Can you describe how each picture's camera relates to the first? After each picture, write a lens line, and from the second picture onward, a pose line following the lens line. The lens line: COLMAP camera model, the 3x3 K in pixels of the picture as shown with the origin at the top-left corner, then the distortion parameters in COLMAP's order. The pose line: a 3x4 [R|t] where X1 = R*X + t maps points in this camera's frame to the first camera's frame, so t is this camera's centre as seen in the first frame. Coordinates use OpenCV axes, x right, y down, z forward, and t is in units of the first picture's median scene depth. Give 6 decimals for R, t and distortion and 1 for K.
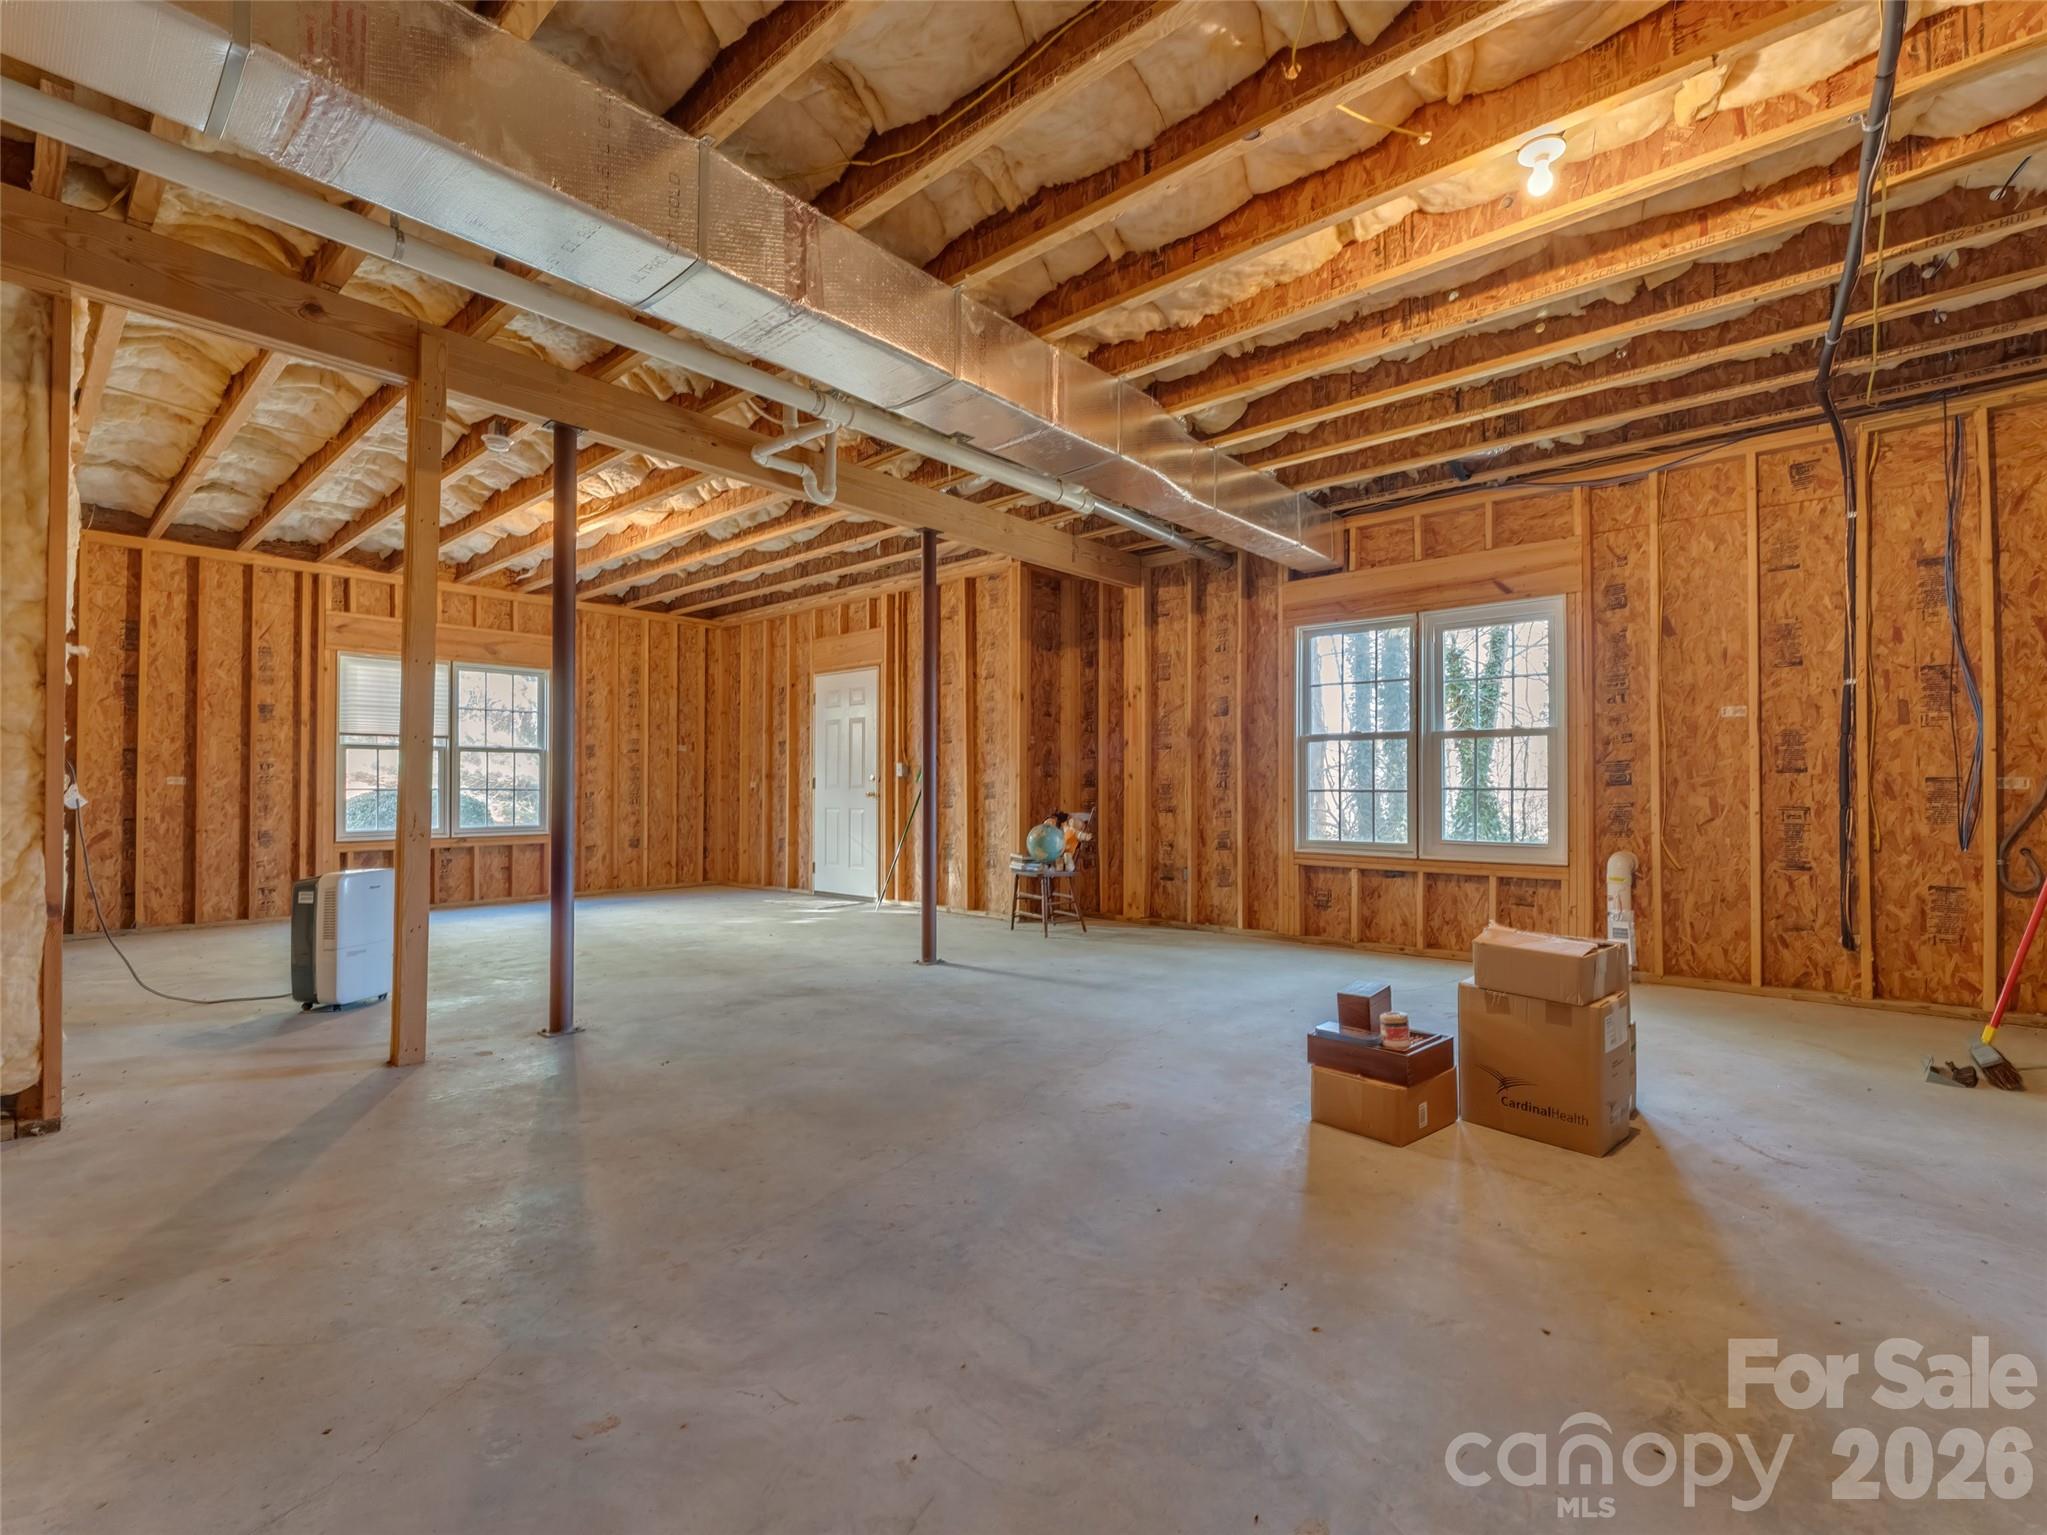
lens RADIAL K [[924.8, 0, 1019.4], [0, 924.8, 764.9], [0, 0, 1]] dist [-0.000909, -0.000120]
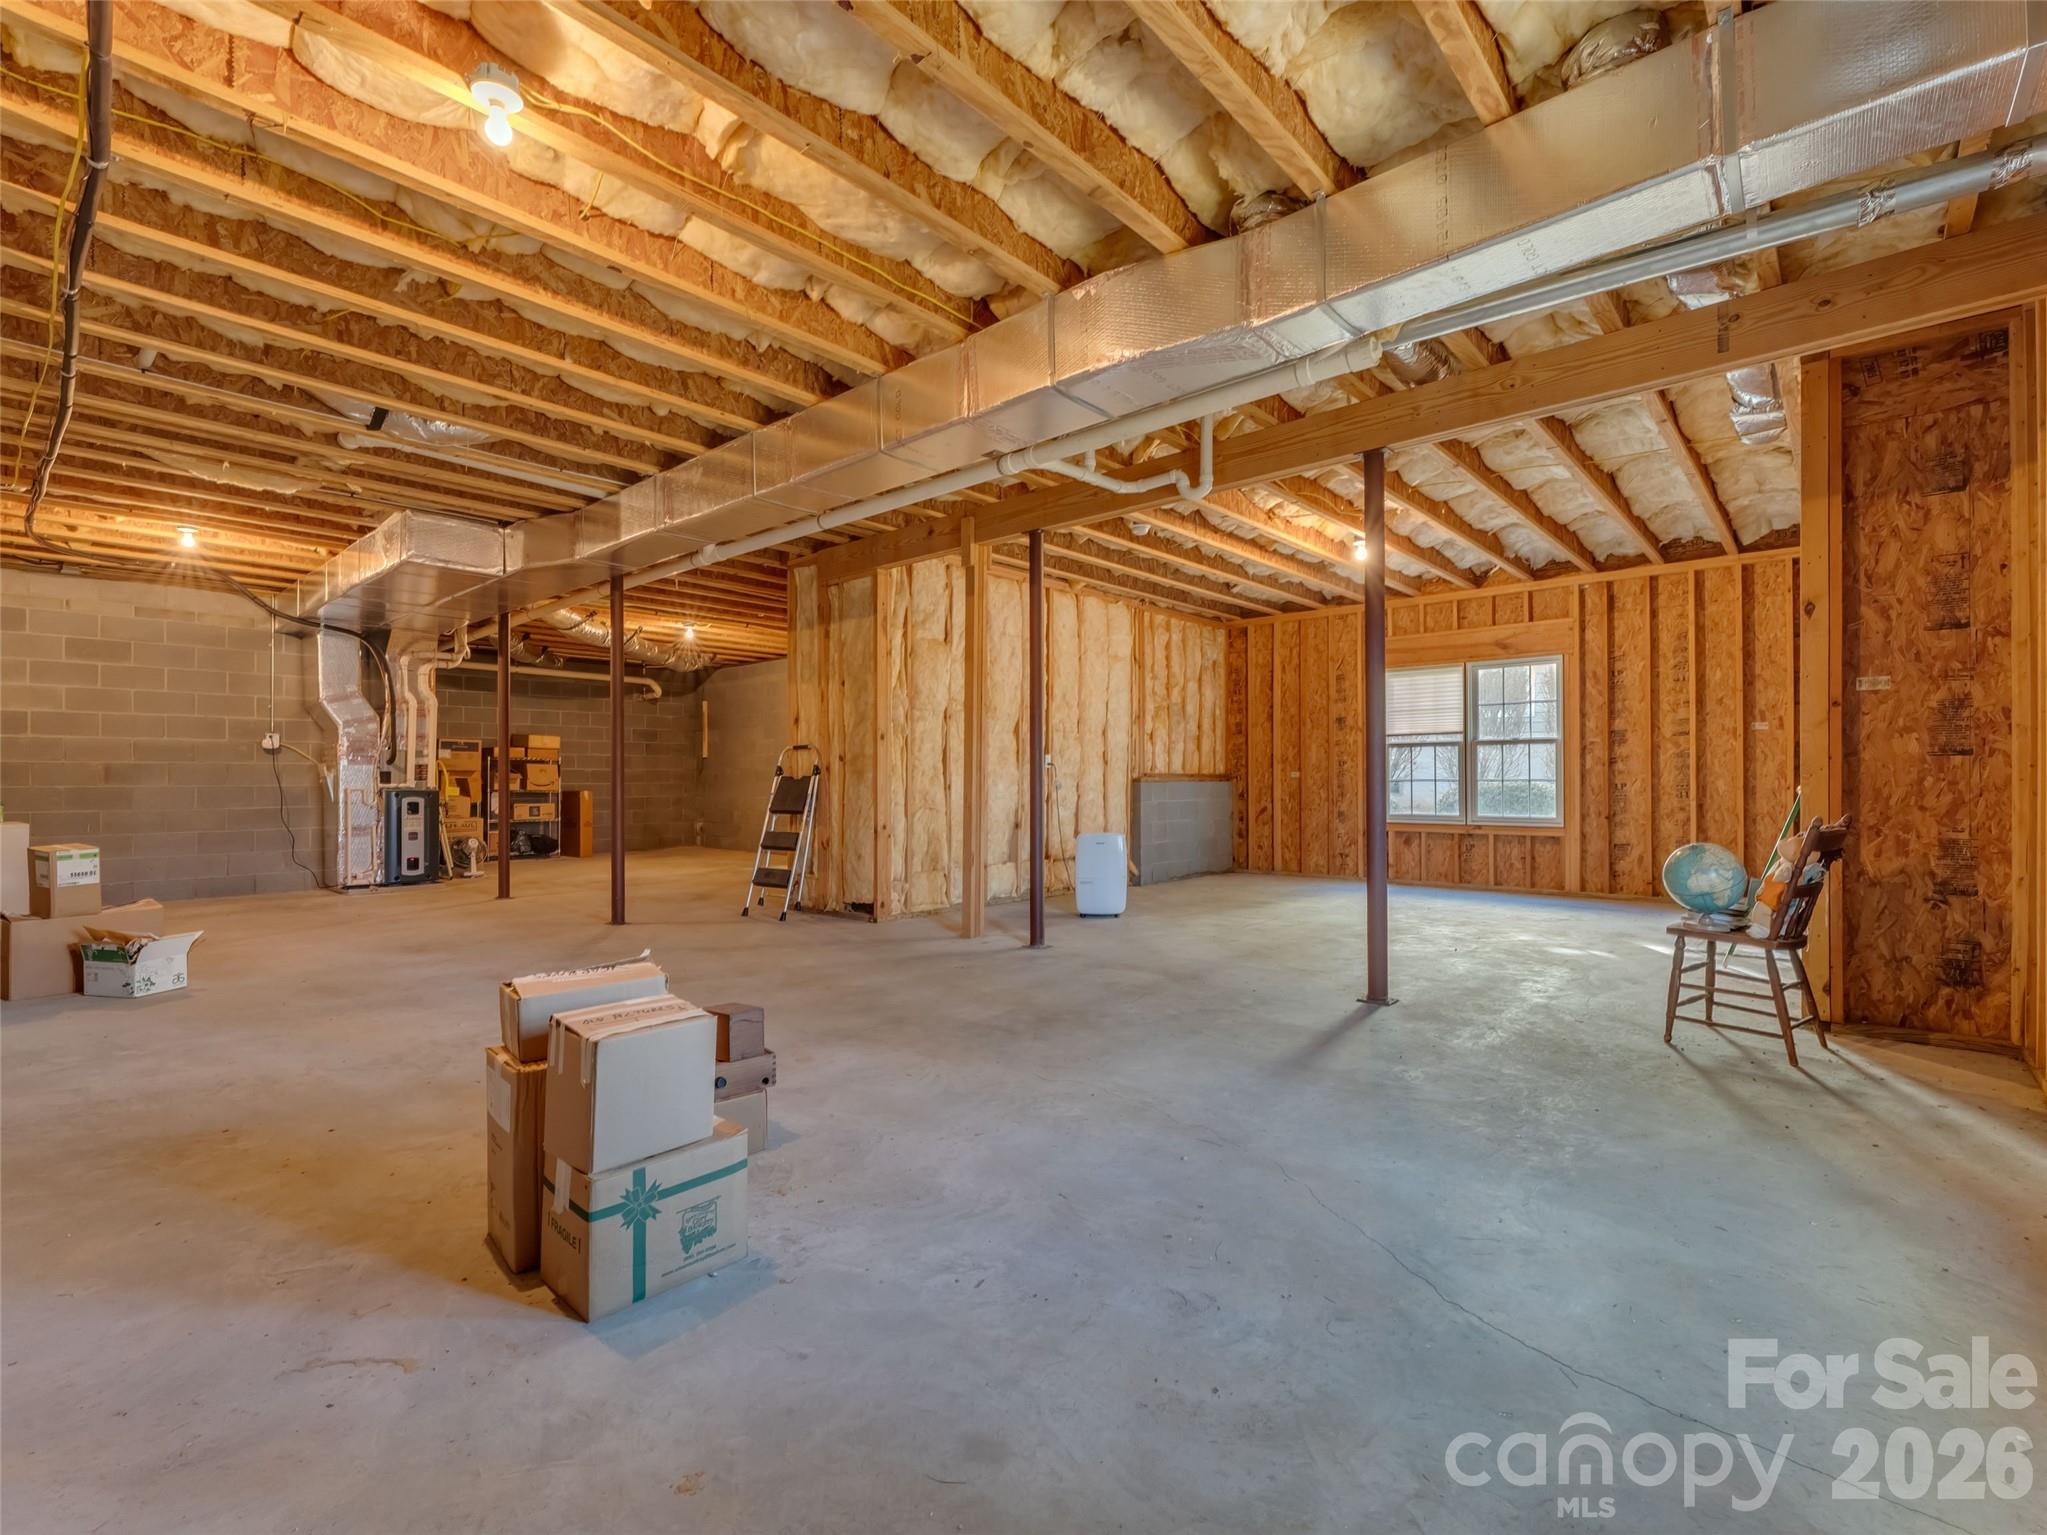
lens RADIAL K [[924.8, 0, 1019.4], [0, 924.8, 764.9], [0, 0, 1]] dist [-0.000909, -0.000120]
pose [[-0.003623, -0.016692, -0.999854, 0.862414], [0.026111, 0.999518, -0.016781, 0.023953], [0.999652, -0.026168, -0.003186, 0.881733]]
